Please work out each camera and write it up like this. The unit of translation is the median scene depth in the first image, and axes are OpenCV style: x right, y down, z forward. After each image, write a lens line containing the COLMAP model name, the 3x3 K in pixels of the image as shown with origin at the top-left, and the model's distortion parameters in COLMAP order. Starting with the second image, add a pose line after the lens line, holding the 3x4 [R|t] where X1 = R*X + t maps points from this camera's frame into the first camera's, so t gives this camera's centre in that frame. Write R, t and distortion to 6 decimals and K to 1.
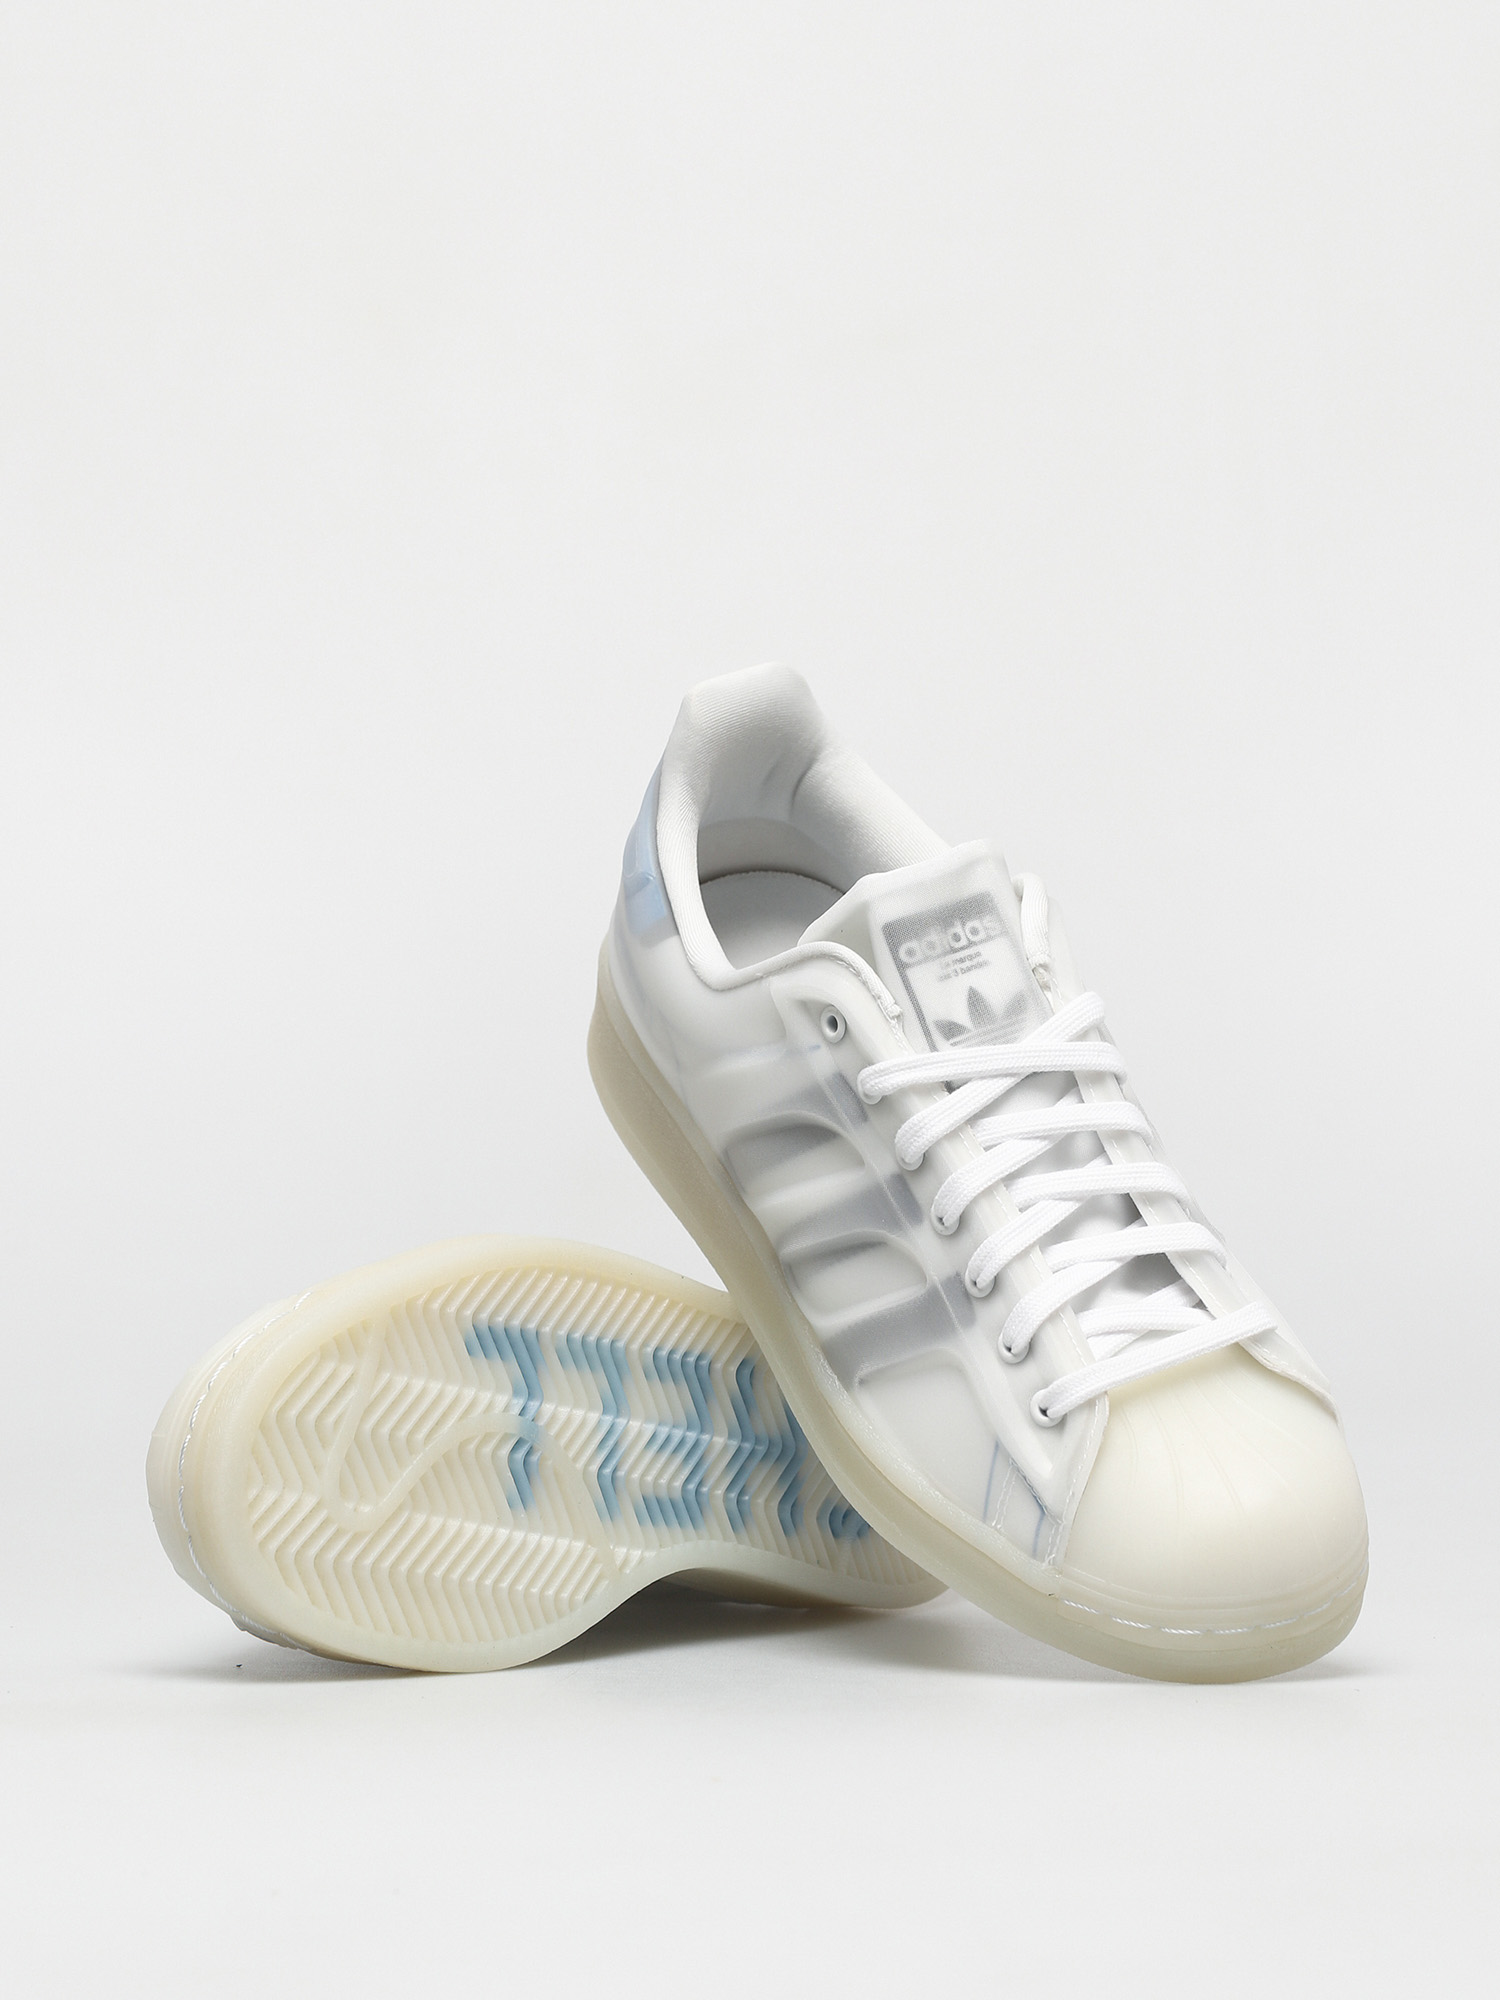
lens RADIAL K [[5638.3, 0, 750.0], [0, 5638.3, 1000.0], [0, 0, 1]] dist [-0.936558, -0.158402]
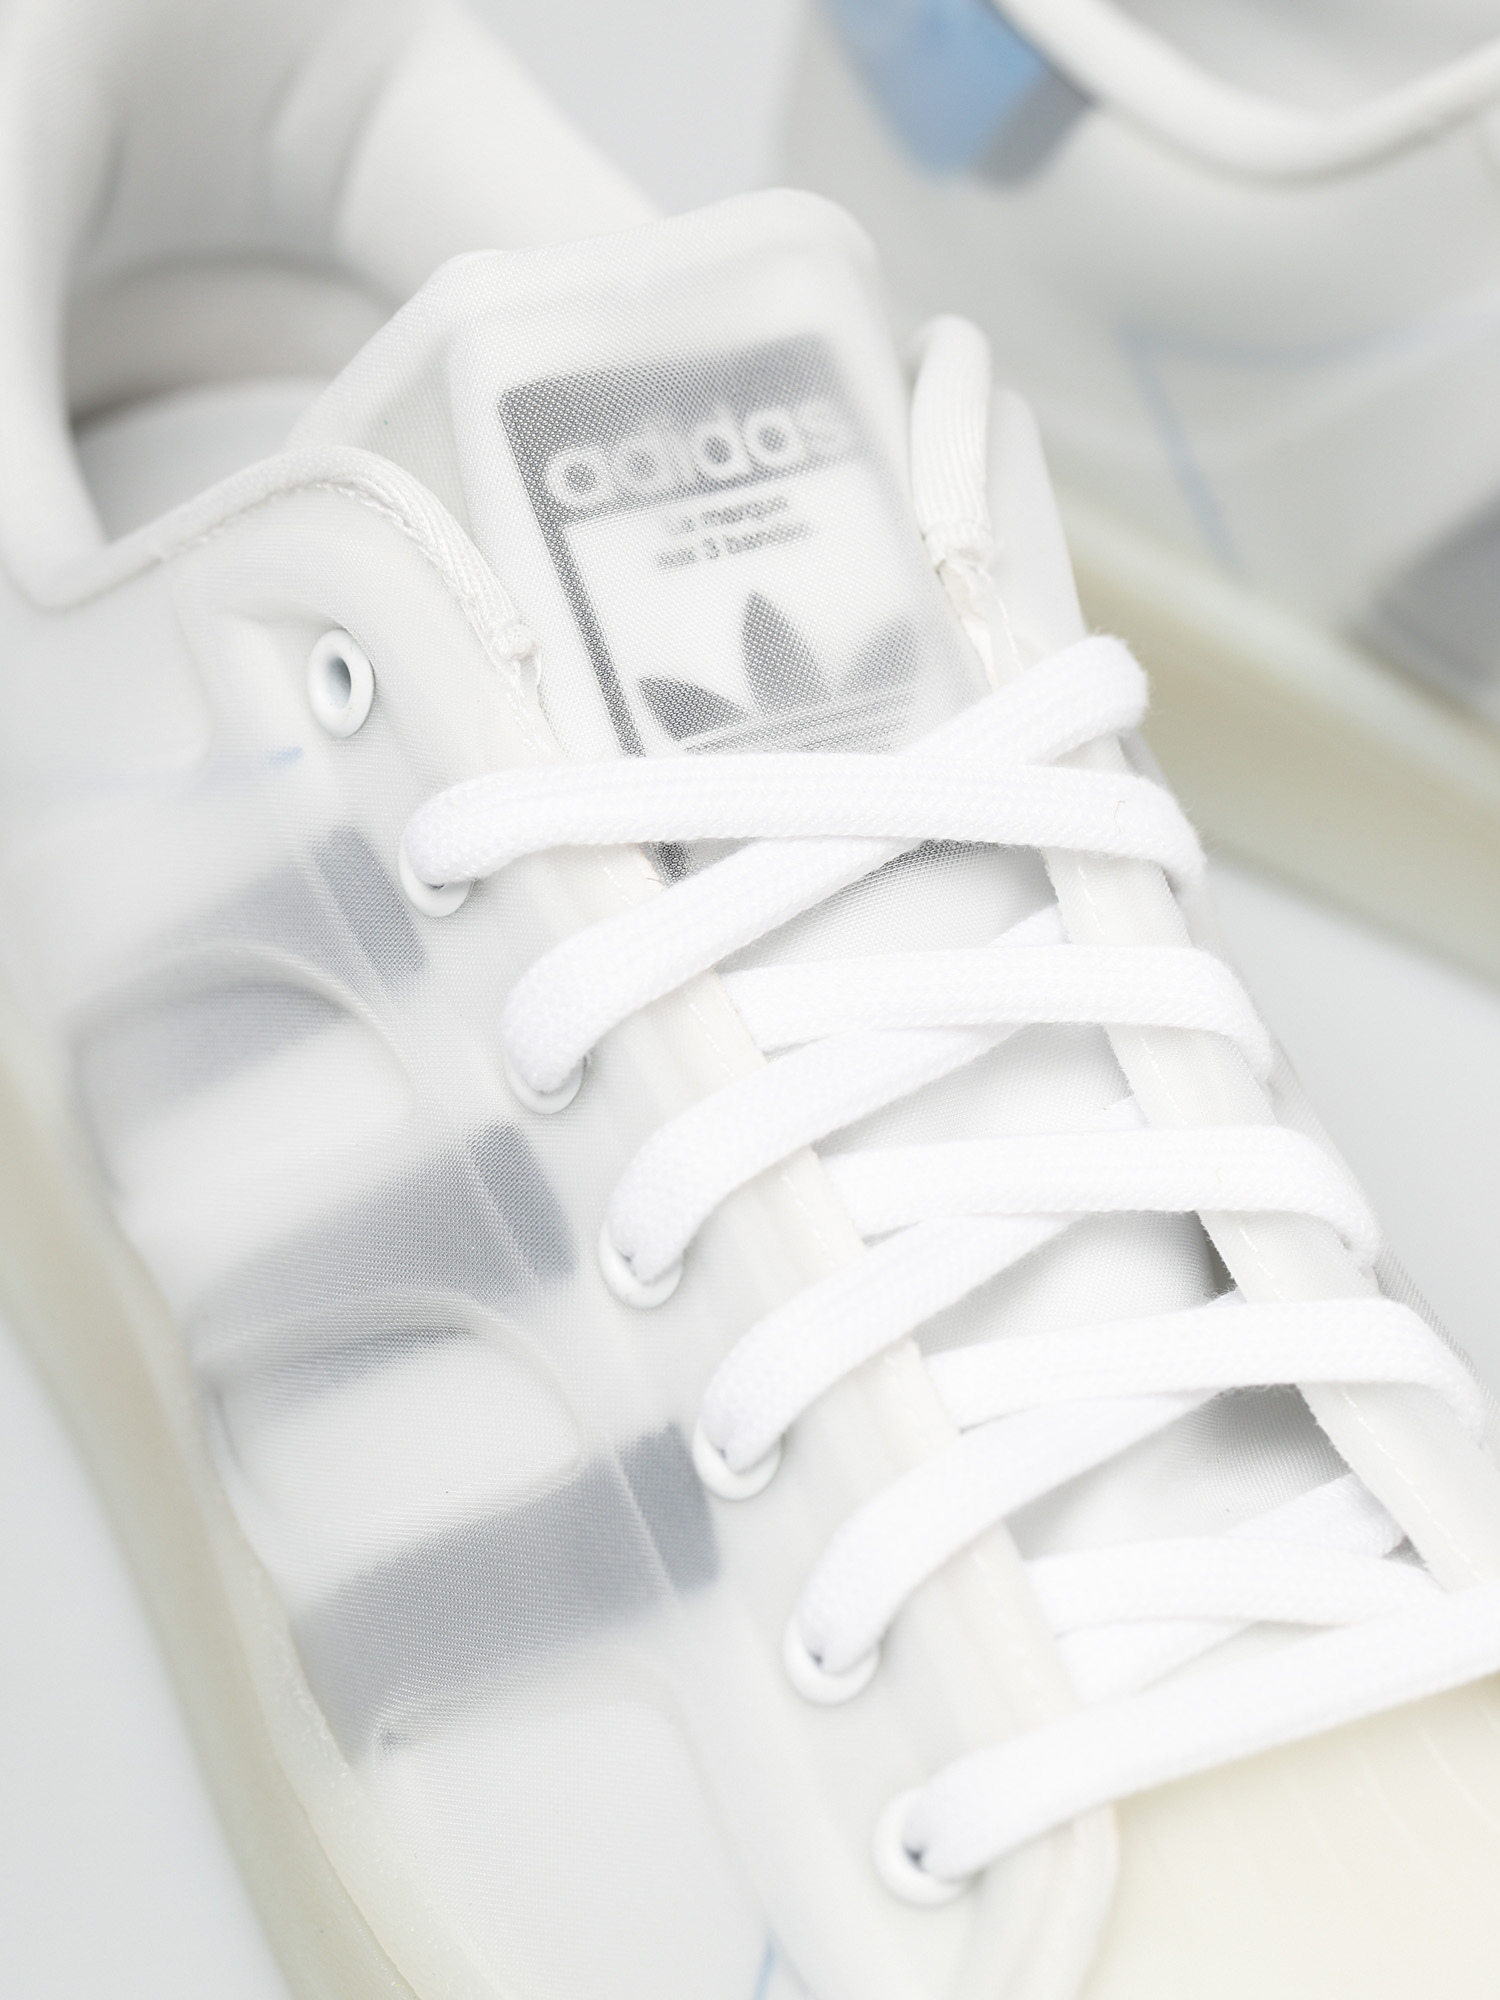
lens RADIAL K [[5624.4, 0, 750.0], [0, 5624.4, 1000.0], [0, 0, 1]] dist [-0.575980, 0.217459]
pose [[0.999234, 0.038989, -0.003236, 0.041111], [-0.039112, 0.997492, -0.058988, 0.042519], [0.000928, 0.059070, 0.998253, 0.662272]]
